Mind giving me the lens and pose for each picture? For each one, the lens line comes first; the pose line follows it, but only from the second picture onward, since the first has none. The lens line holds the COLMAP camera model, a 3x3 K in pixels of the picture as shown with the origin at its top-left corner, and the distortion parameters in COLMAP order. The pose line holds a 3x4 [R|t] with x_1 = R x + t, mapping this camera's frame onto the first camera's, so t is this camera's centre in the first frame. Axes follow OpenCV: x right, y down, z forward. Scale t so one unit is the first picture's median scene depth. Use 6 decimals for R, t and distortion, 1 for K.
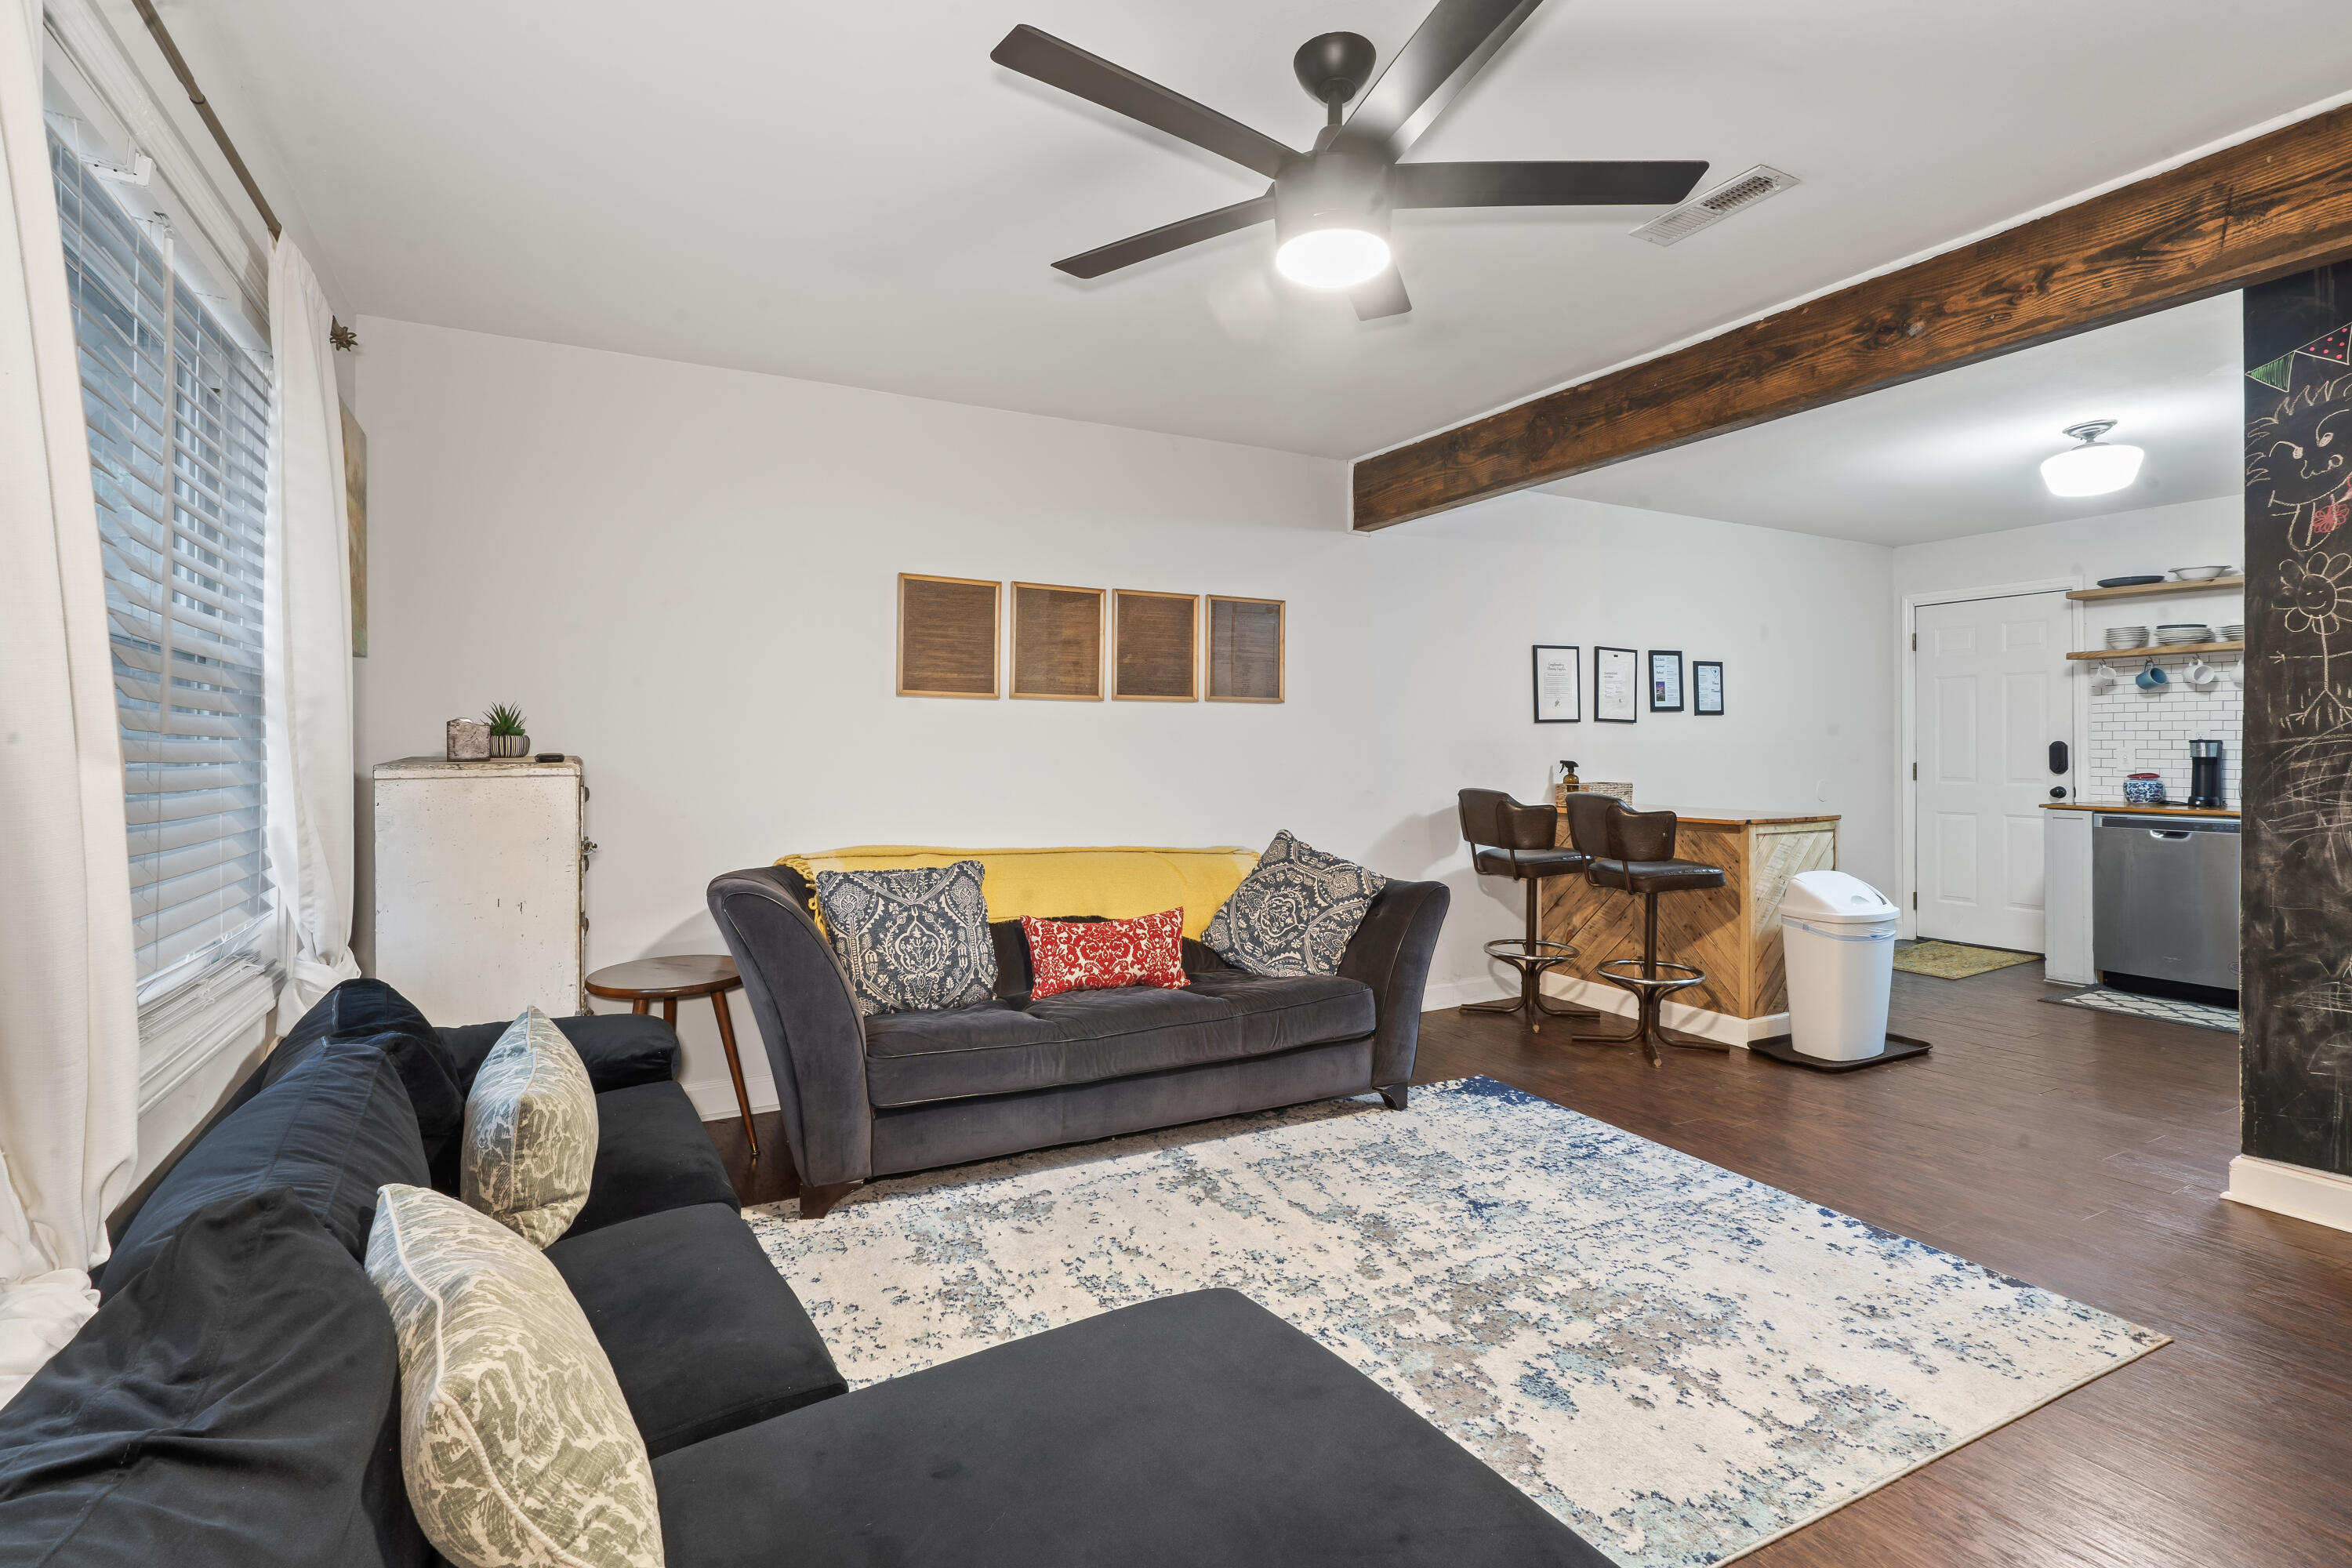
lens RADIAL K [[1092.1, 0, 1178.6], [0, 1092.1, 753.1], [0, 0, 1]] dist [0.000162, 0.000000]
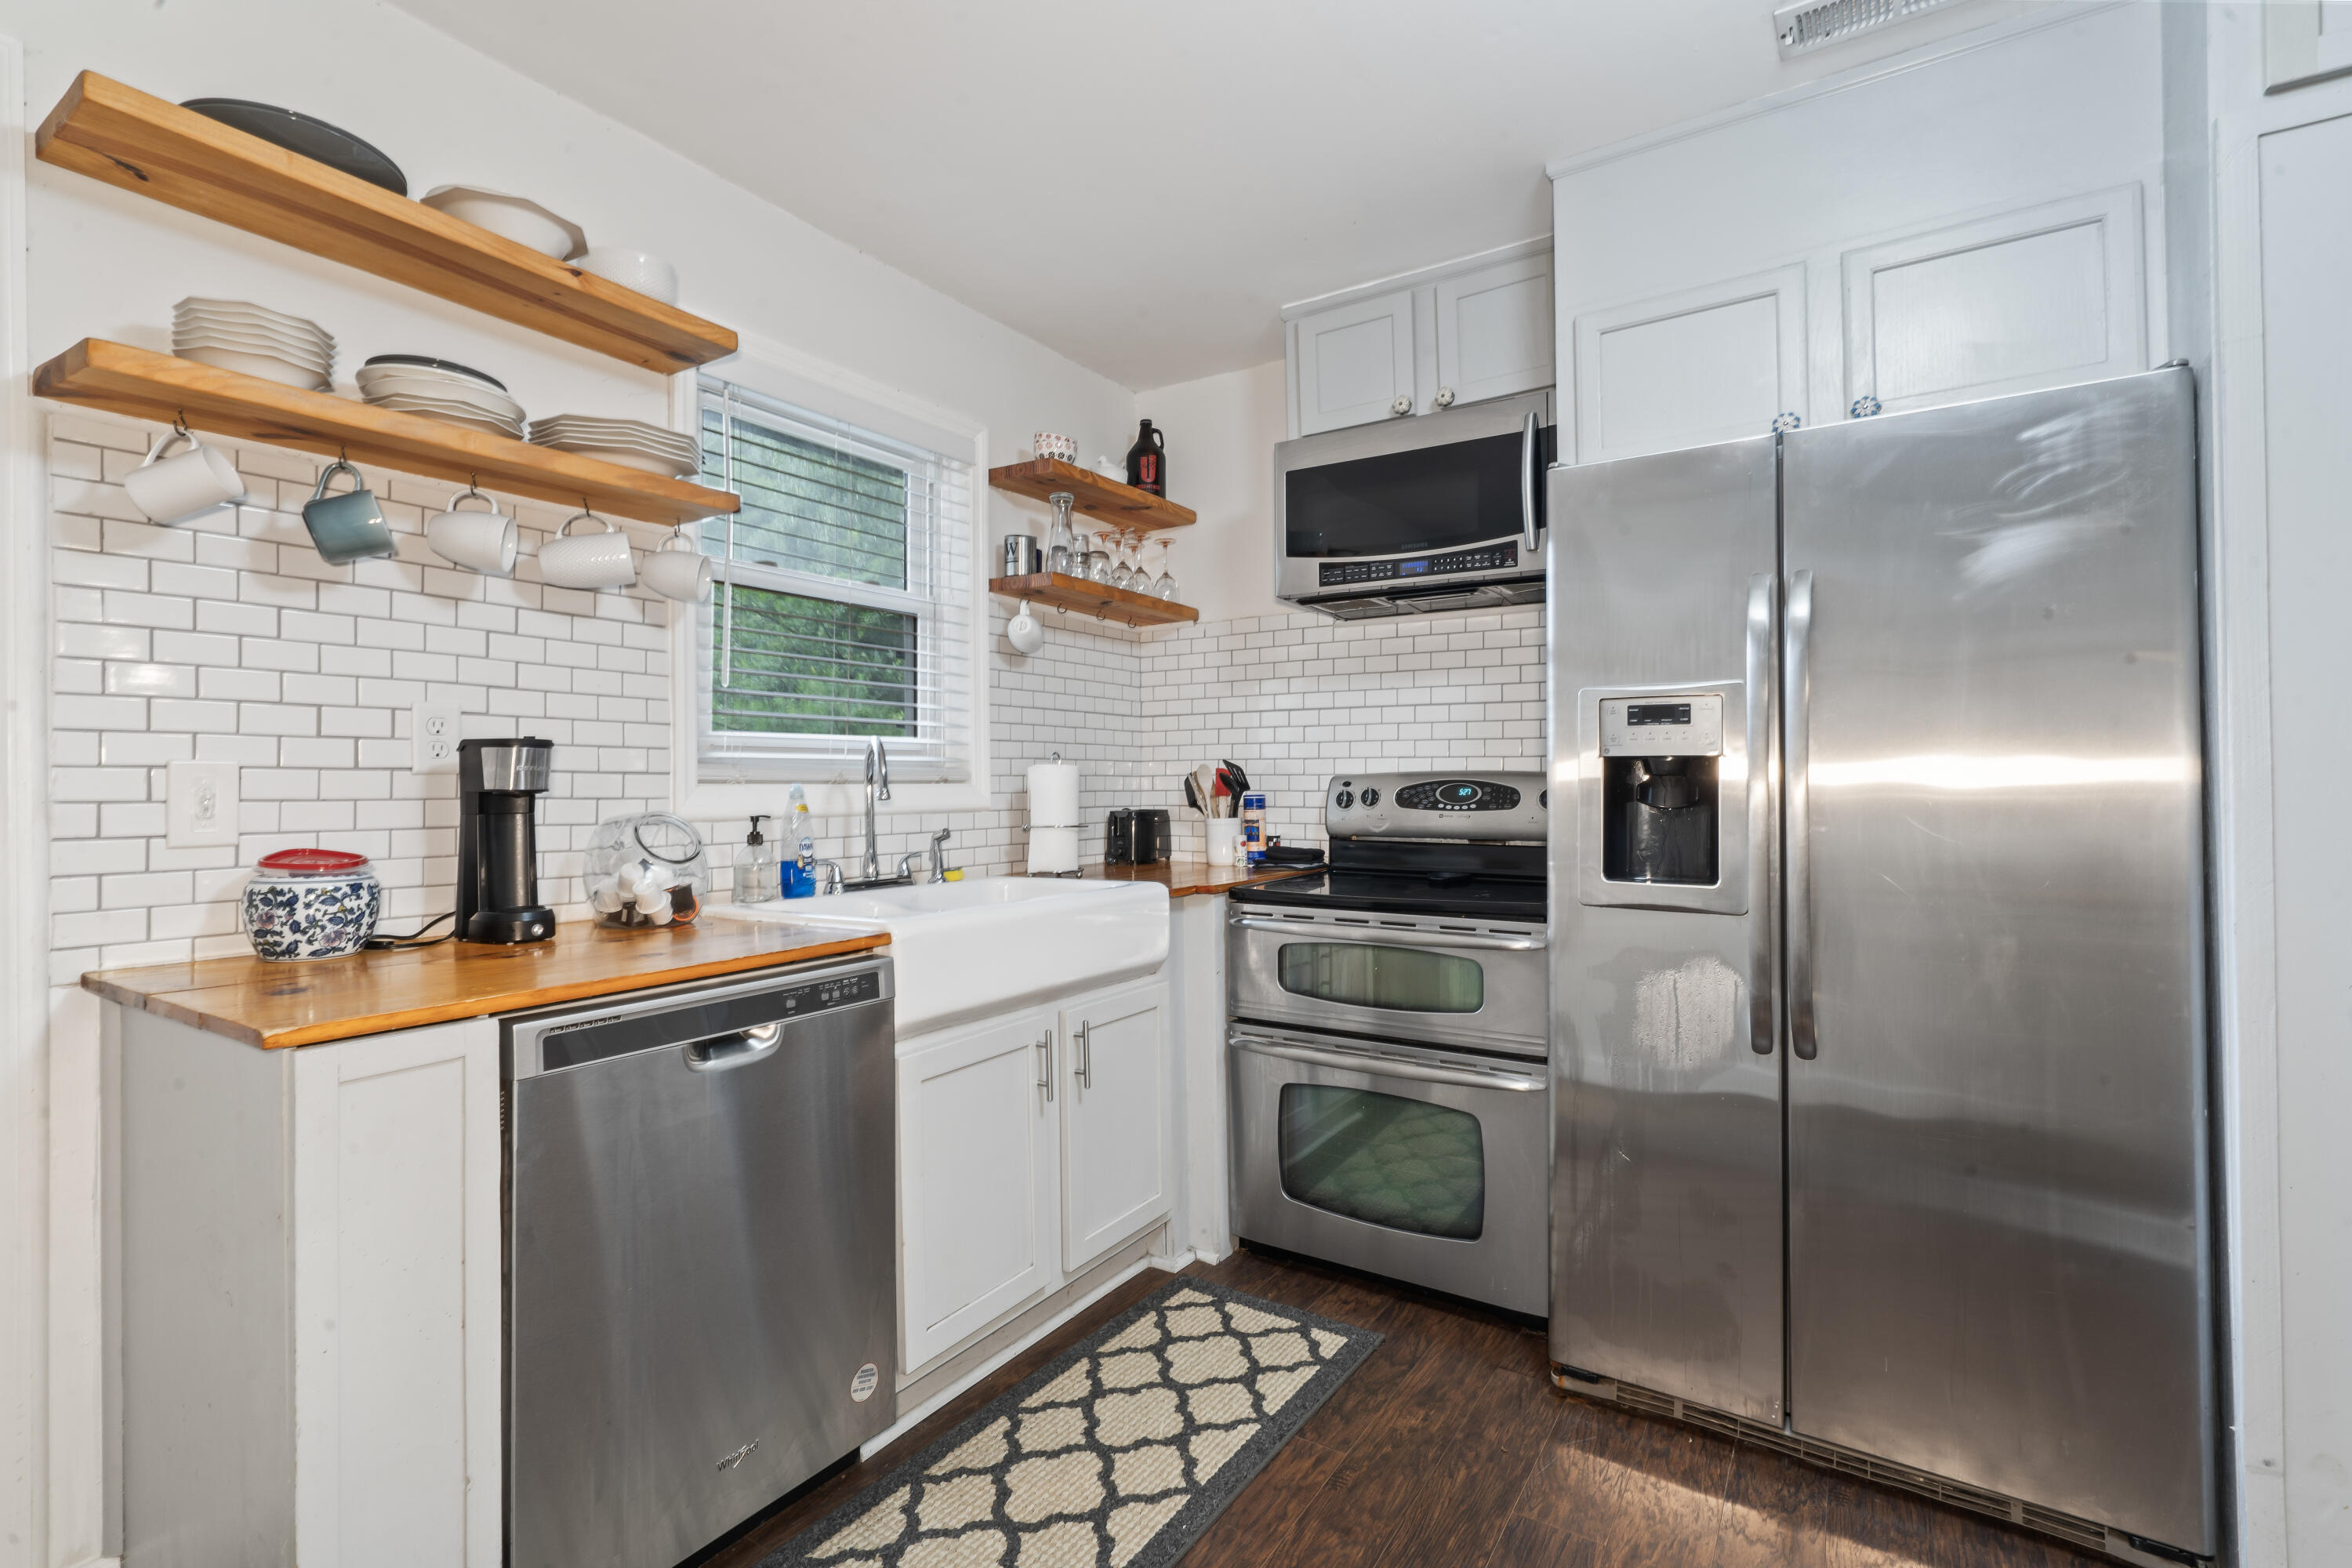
lens RADIAL K [[1075.1, 0, 1169.6], [0, 1075.1, 766.2], [0, 0, 1]] dist [0.001029, -0.000052]
pose [[-0.466522, 0.014980, 0.884383, 0.540192], [0.009491, 0.999884, -0.011930, 0.001902], [-0.884458, 0.002828, -0.466610, 0.950352]]
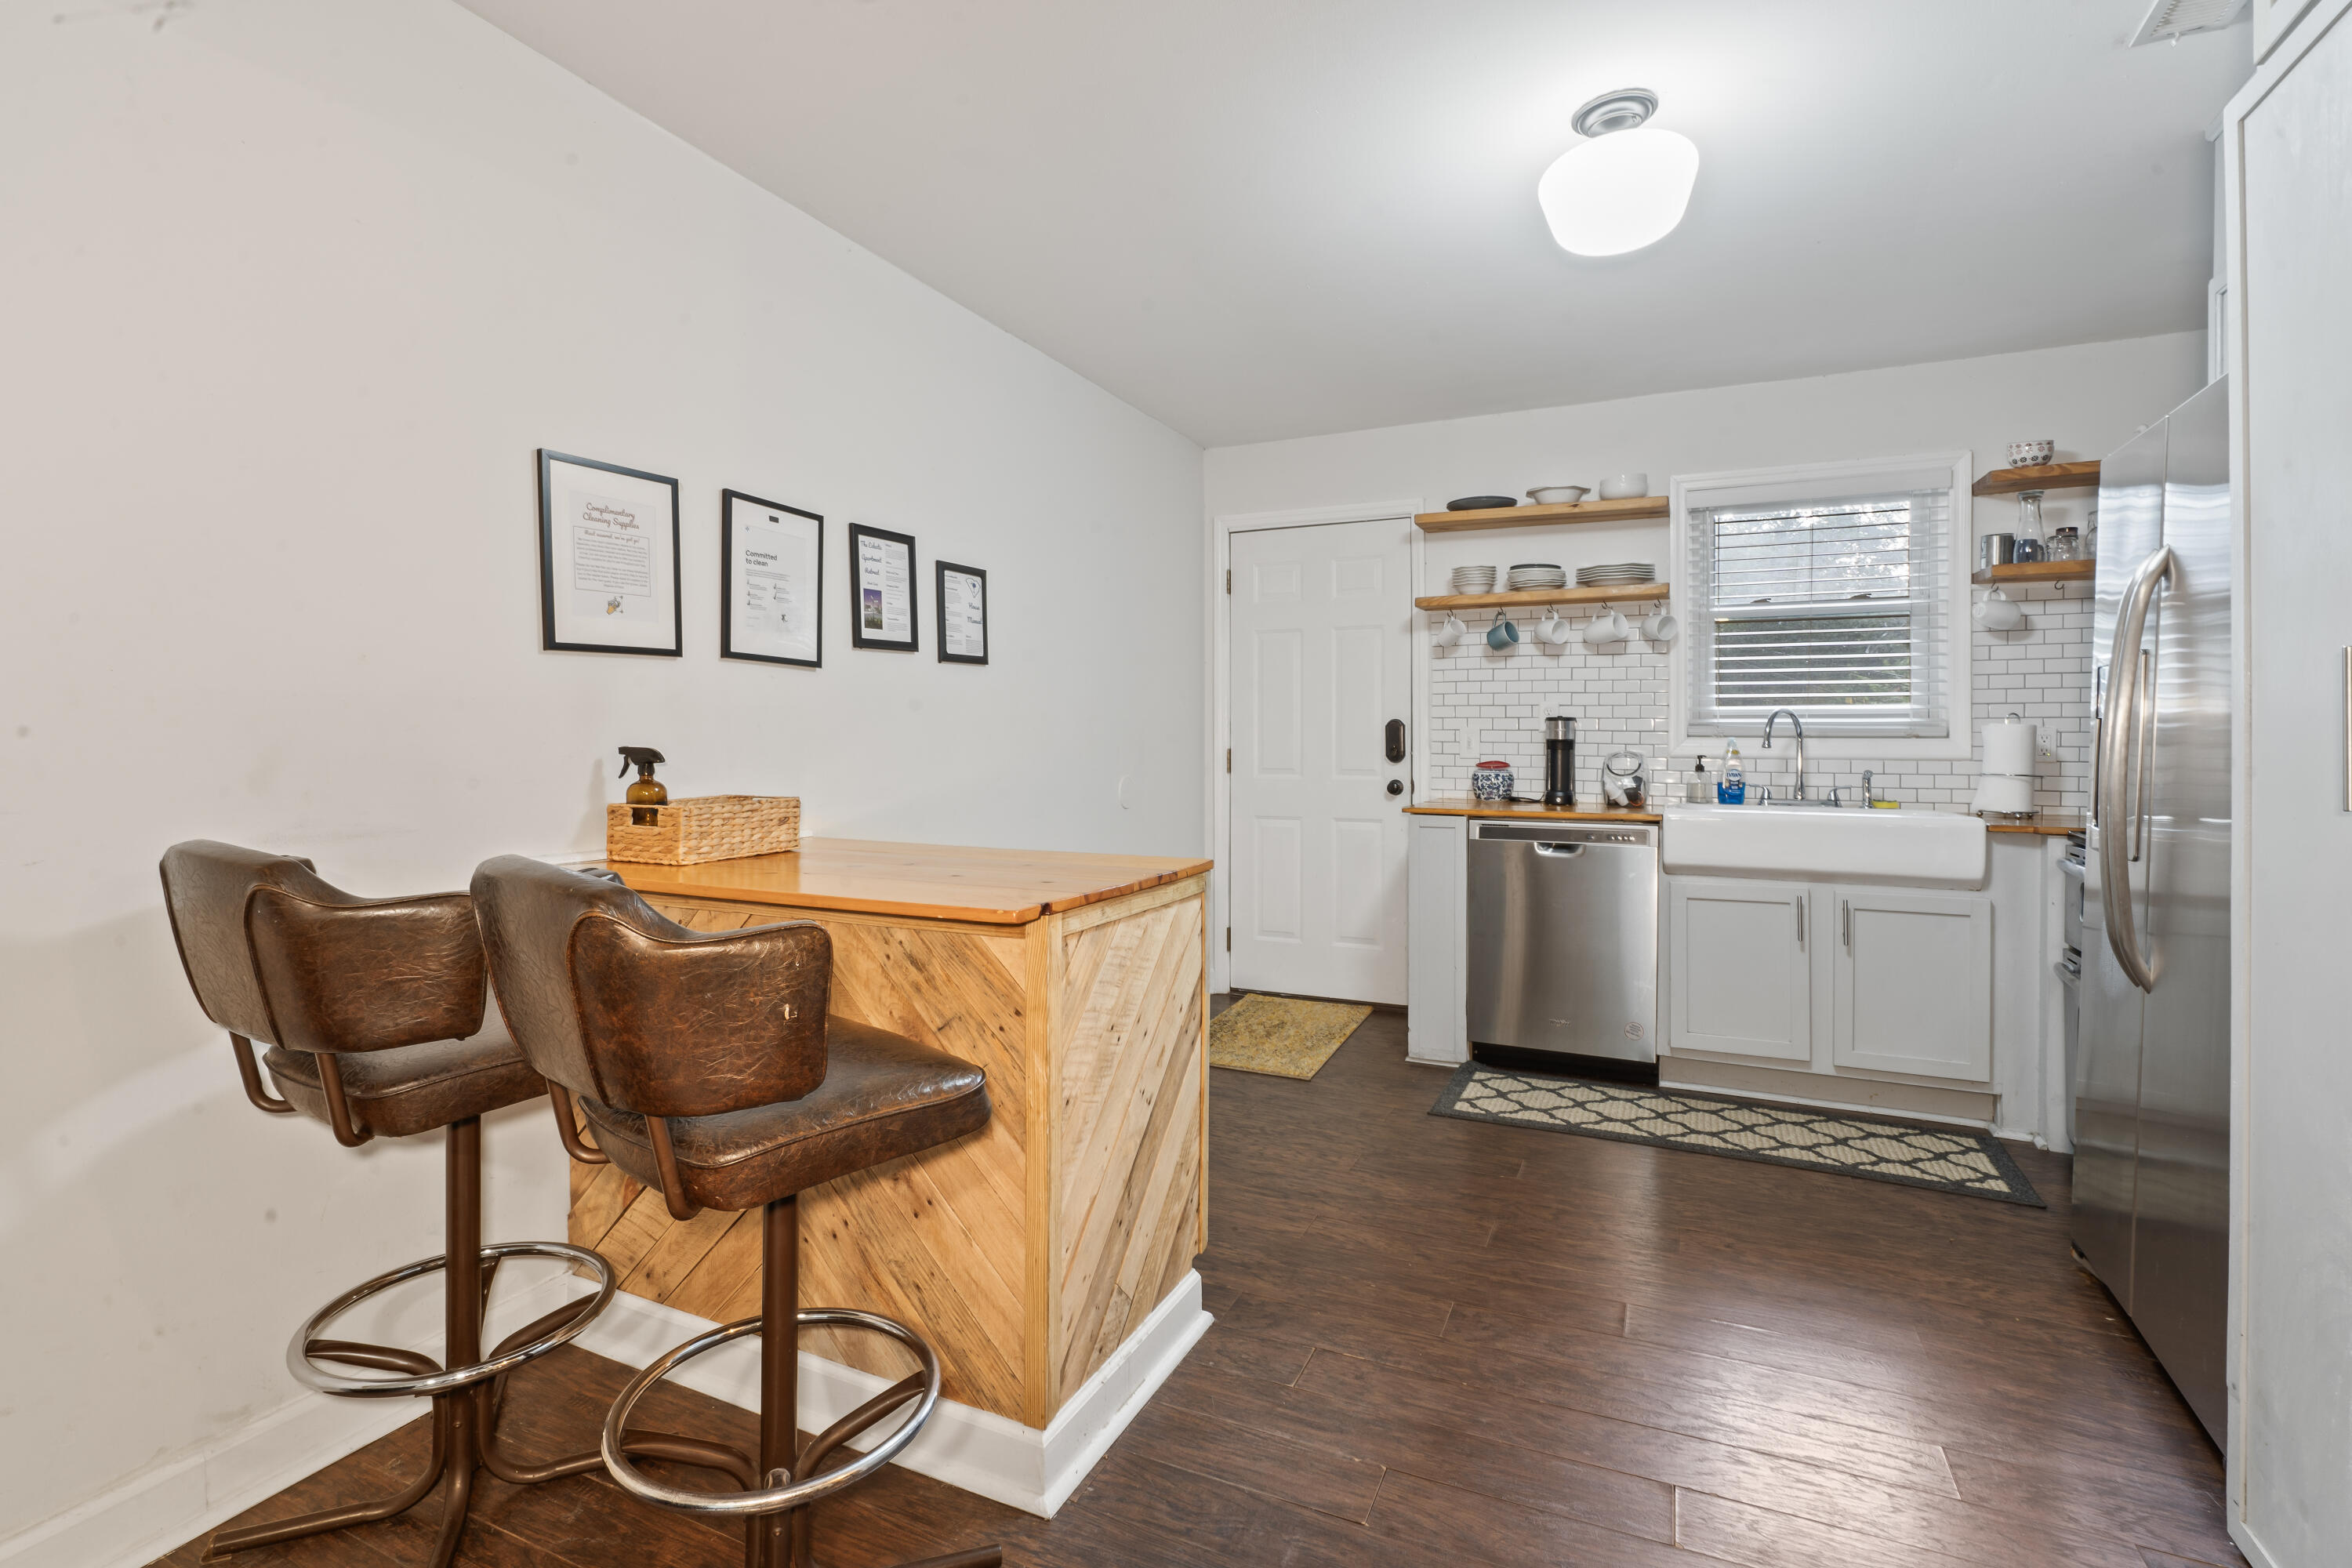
lens RADIAL K [[1092.1, 0, 1178.6], [0, 1092.1, 753.1], [0, 0, 1]] dist [0.000162, 0.000000]
pose [[0.806003, -0.006914, 0.591871, 0.265835], [0.001055, 0.999947, 0.010244, 0.004862], [-0.591910, -0.007632, 0.805968, 0.529460]]
